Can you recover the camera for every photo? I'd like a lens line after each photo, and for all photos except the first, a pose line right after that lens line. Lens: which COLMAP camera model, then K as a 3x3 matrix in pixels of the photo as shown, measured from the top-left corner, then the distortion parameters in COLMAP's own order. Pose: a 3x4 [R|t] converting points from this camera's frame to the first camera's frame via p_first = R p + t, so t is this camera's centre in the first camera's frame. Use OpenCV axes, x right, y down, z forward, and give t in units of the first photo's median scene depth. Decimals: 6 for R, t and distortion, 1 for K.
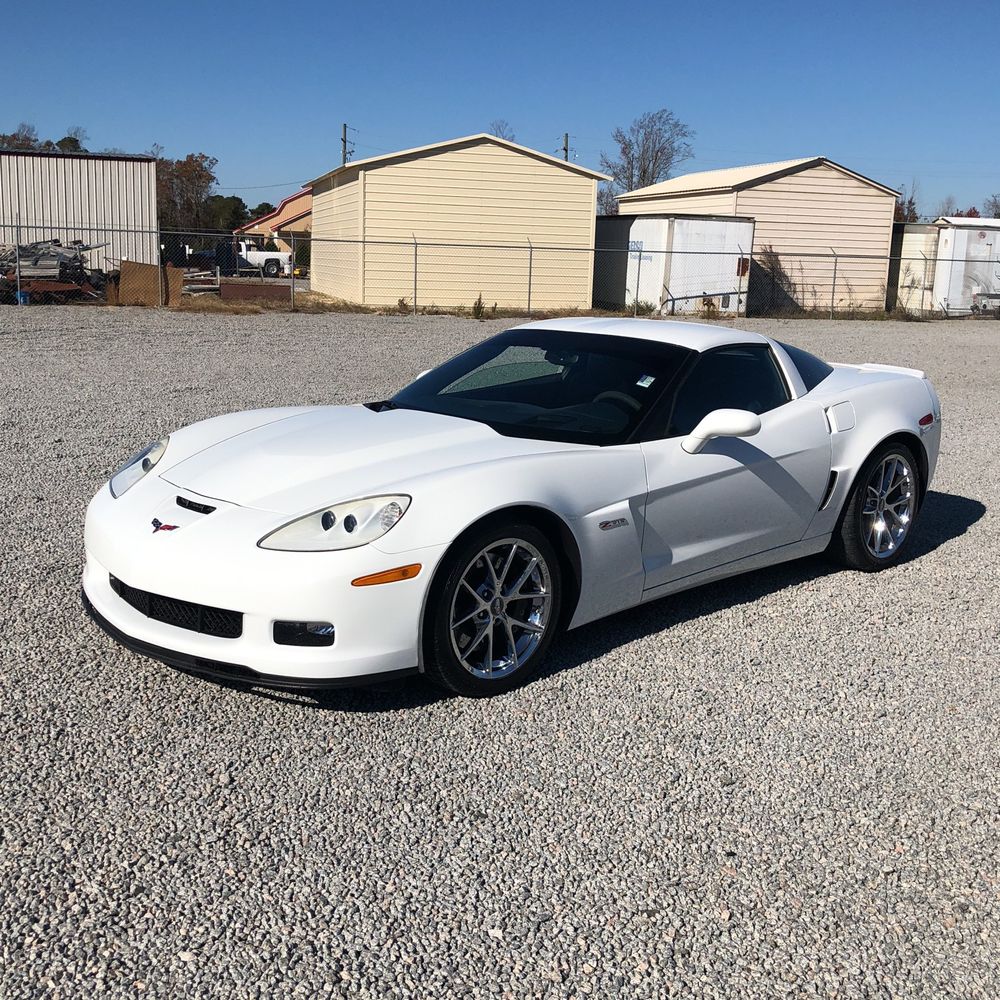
lens RADIAL K [[1240.4, 0, 501.0], [0, 1240.4, 498.7], [0, 0, 1]] dist [-0.012633, 0.000000]
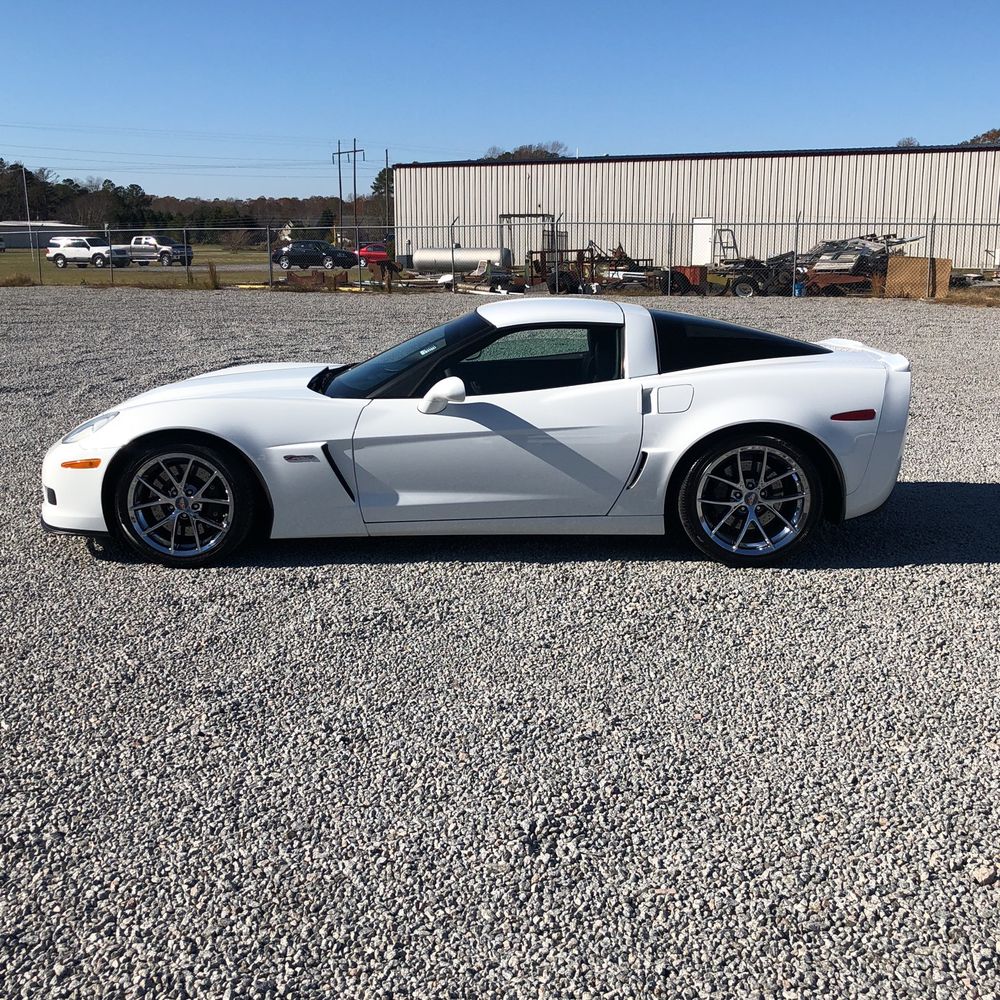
lens RADIAL K [[1239.3, 0, 498.9], [0, 1239.3, 500.3], [0, 0, 1]] dist [0.038352, 0.000000]
pose [[0.683166, 0.121396, -0.720103, 0.994639], [-0.118910, 0.991418, 0.054324, -0.026160], [0.720517, 0.048515, 0.691738, 0.245251]]
